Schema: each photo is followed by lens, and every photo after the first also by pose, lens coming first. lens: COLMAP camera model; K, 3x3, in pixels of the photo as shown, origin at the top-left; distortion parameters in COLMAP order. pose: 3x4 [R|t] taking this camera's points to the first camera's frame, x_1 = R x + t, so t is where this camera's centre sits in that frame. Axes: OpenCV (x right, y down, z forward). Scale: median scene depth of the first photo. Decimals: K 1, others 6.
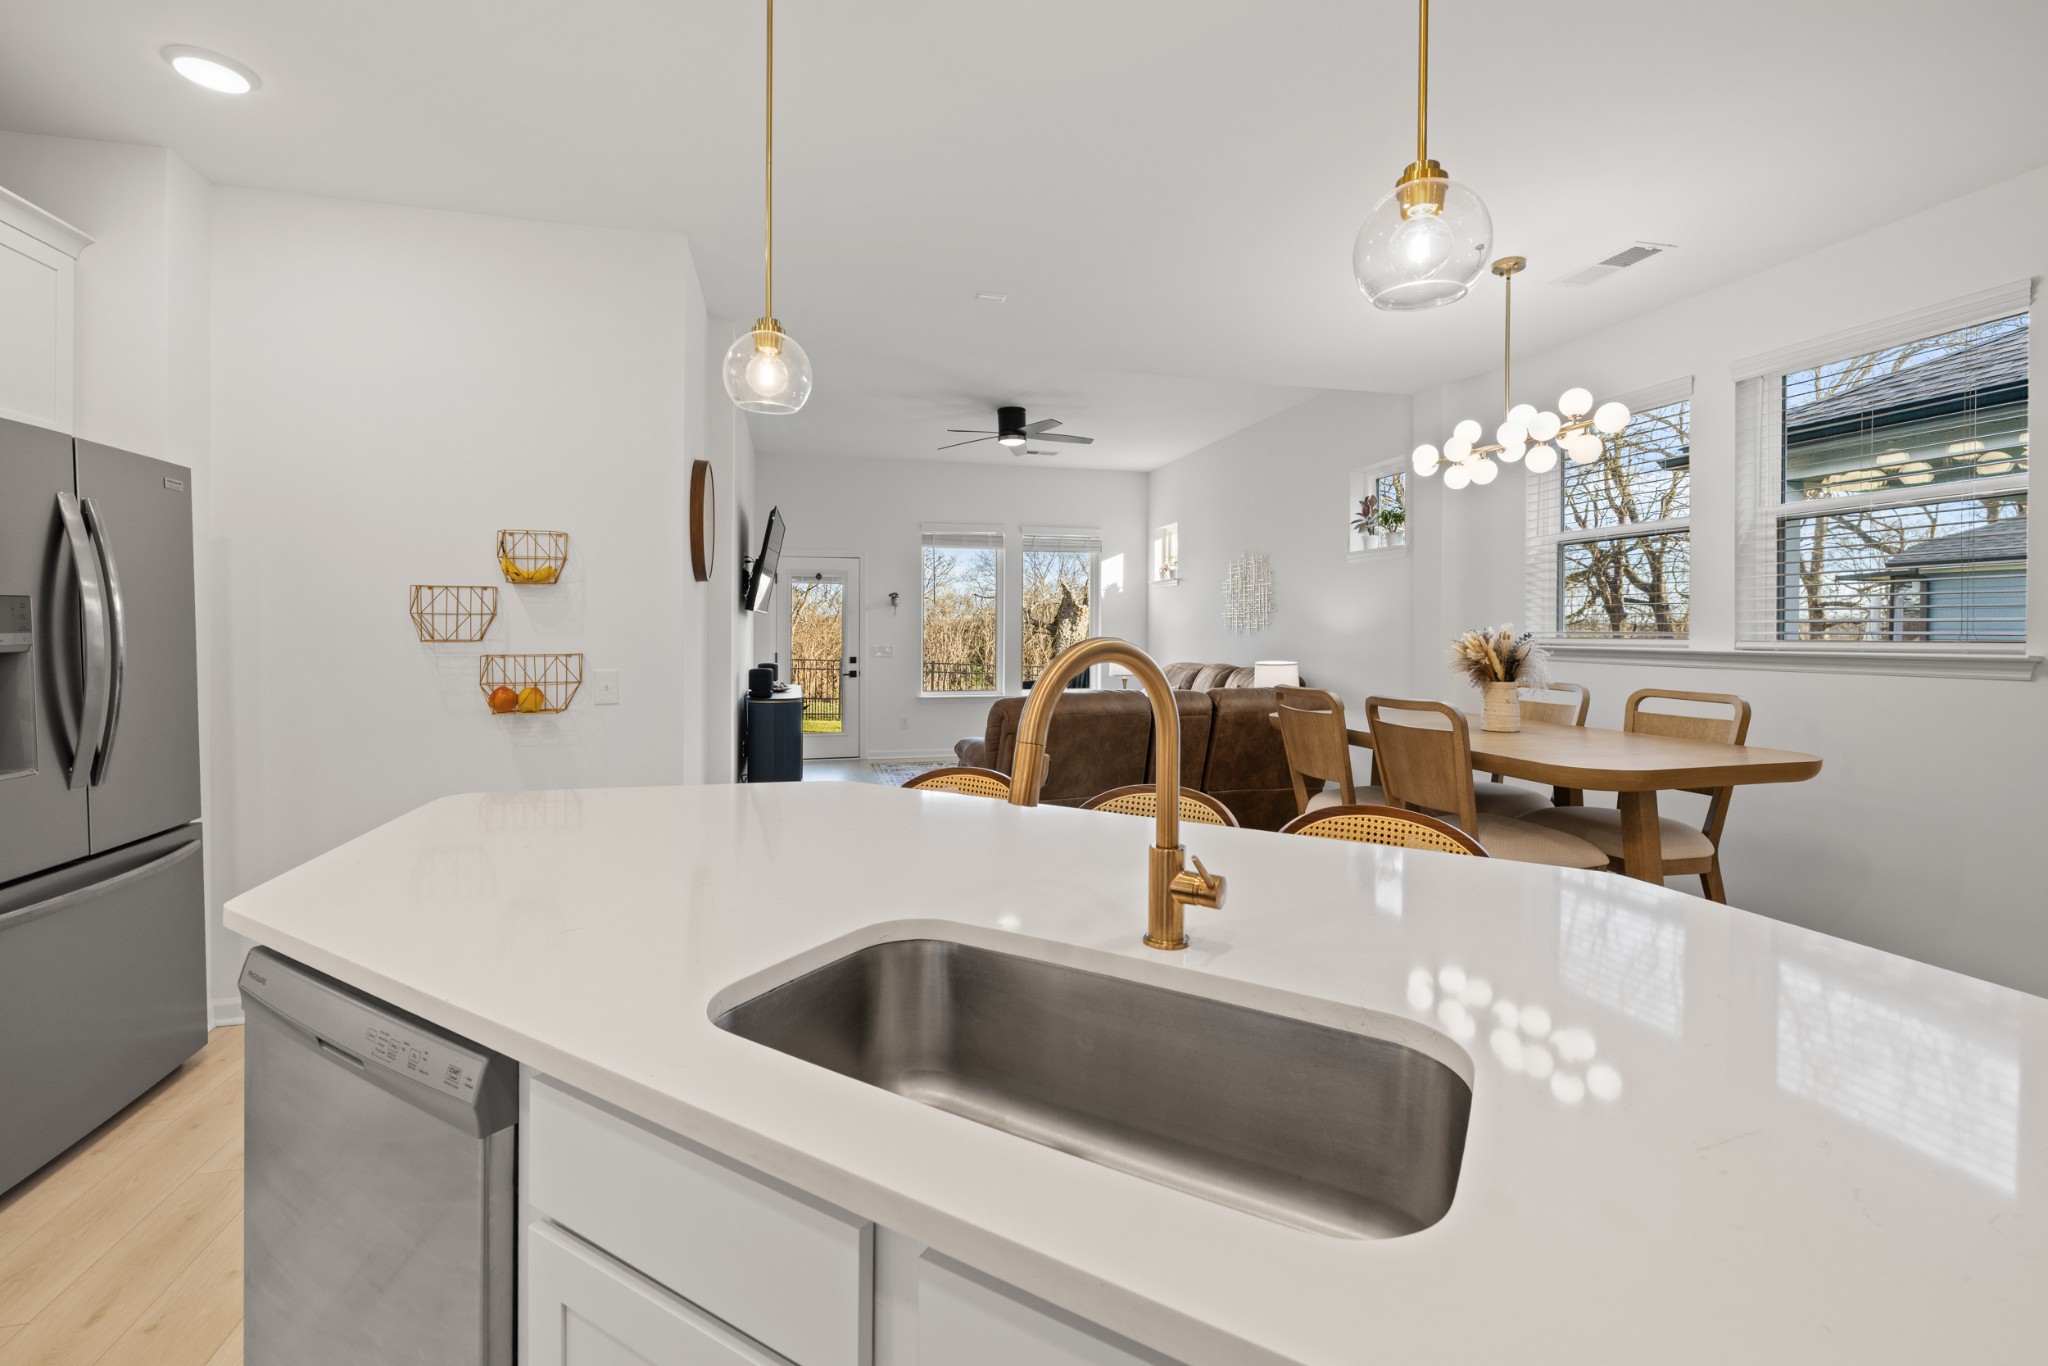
lens RADIAL K [[857.7, 0, 1019.2], [0, 857.7, 668.0], [0, 0, 1]] dist [0.000088, 0.000023]
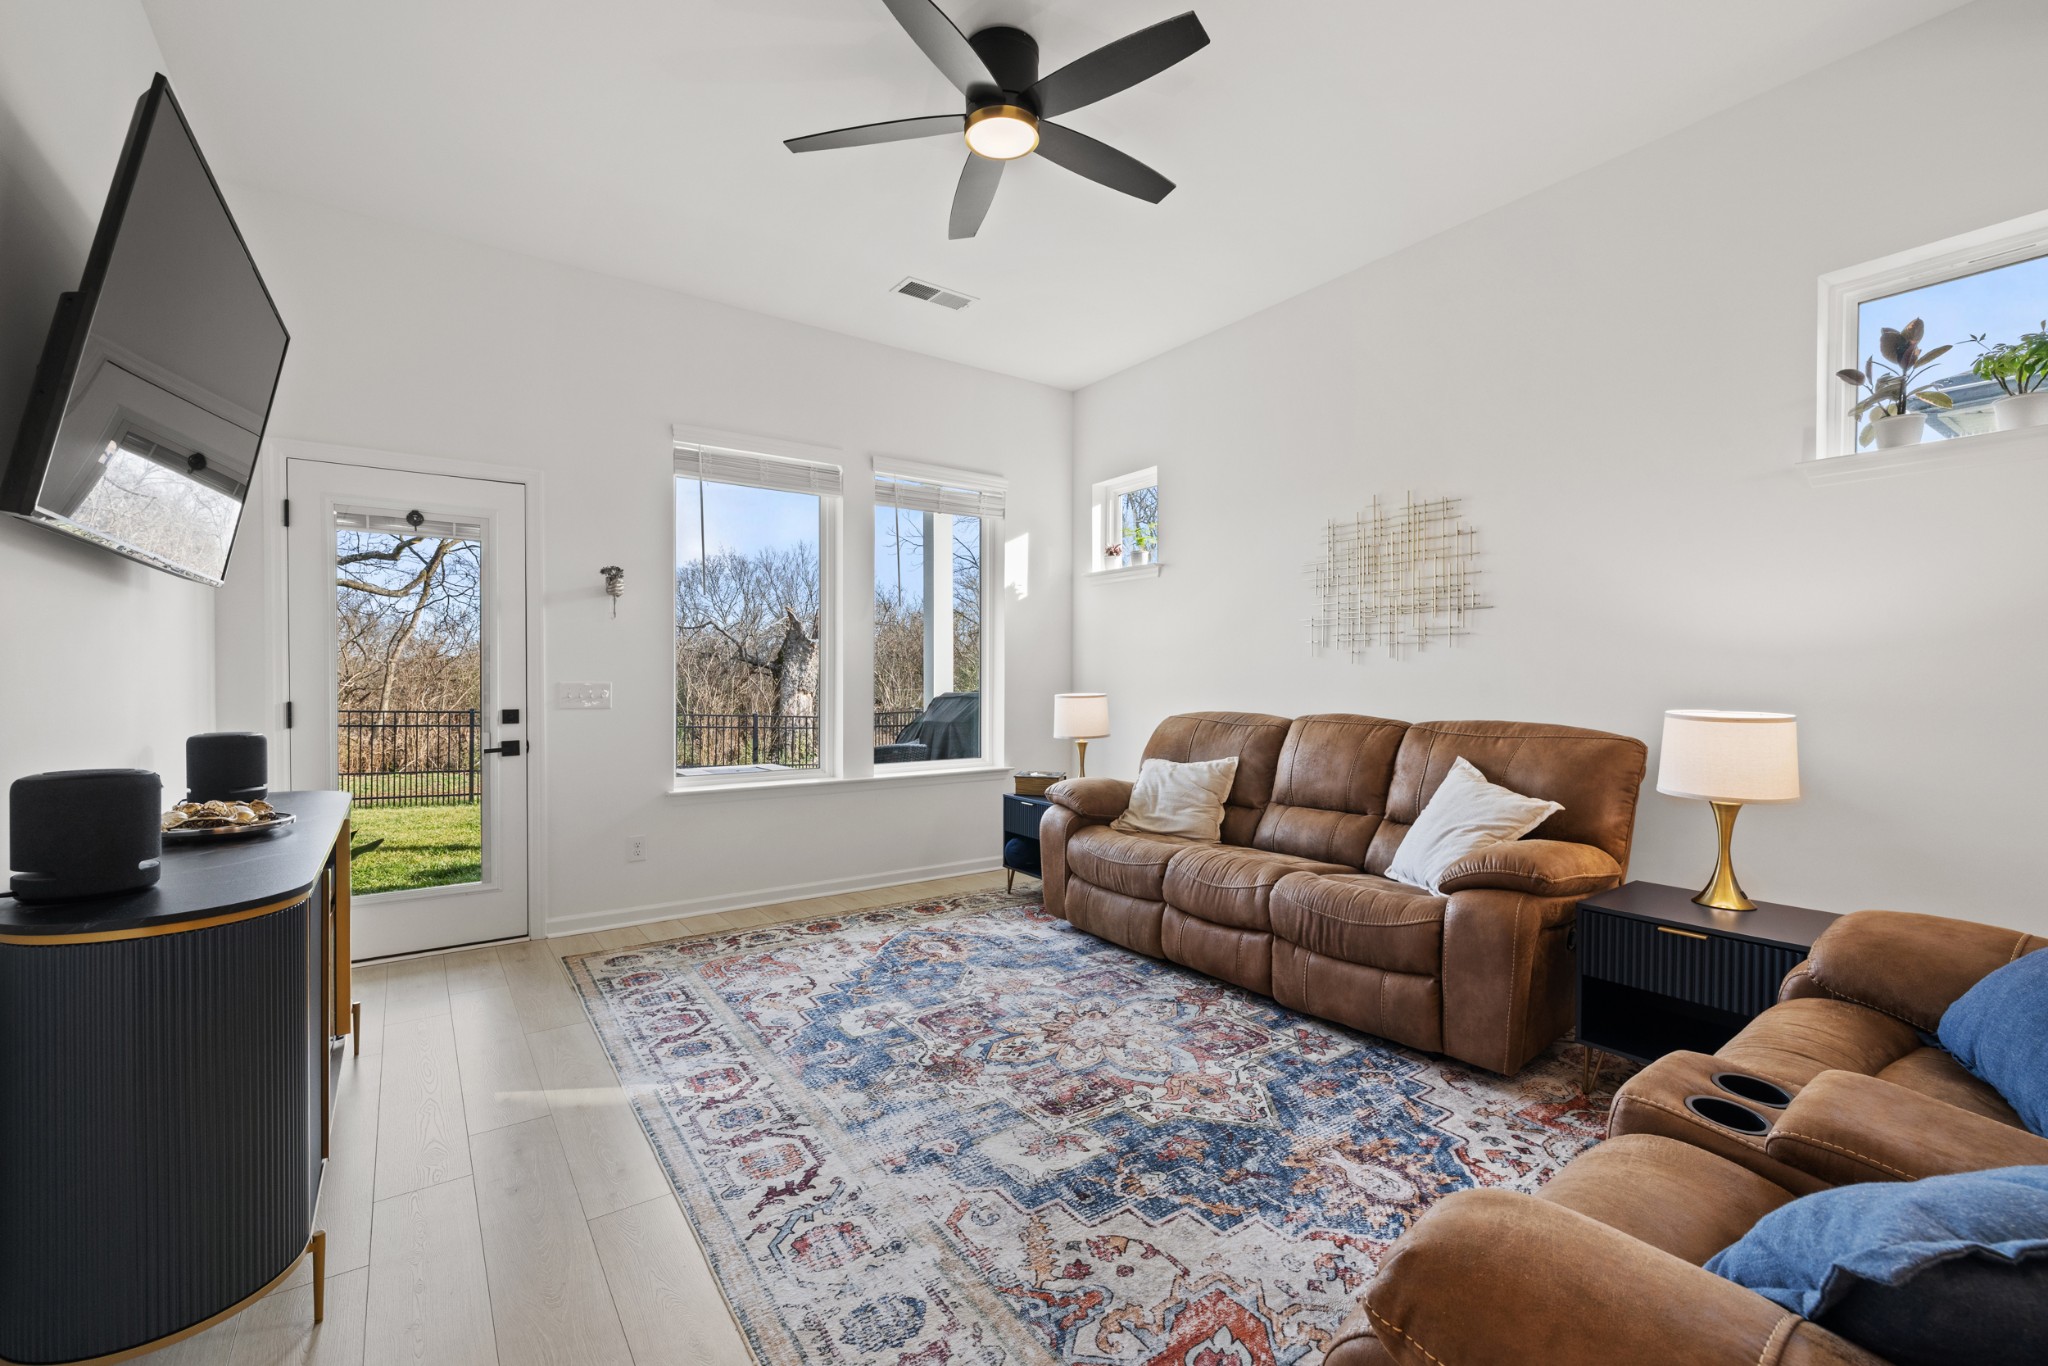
lens RADIAL K [[877.3, 0, 1021.2], [0, 877.3, 700.1], [0, 0, 1]] dist [0.001905, 0.000283]
pose [[0.937425, -0.009156, 0.348066, -0.102786], [0.014397, 0.999819, -0.012474, -0.008103], [-0.347888, 0.016704, 0.937387, 0.477587]]
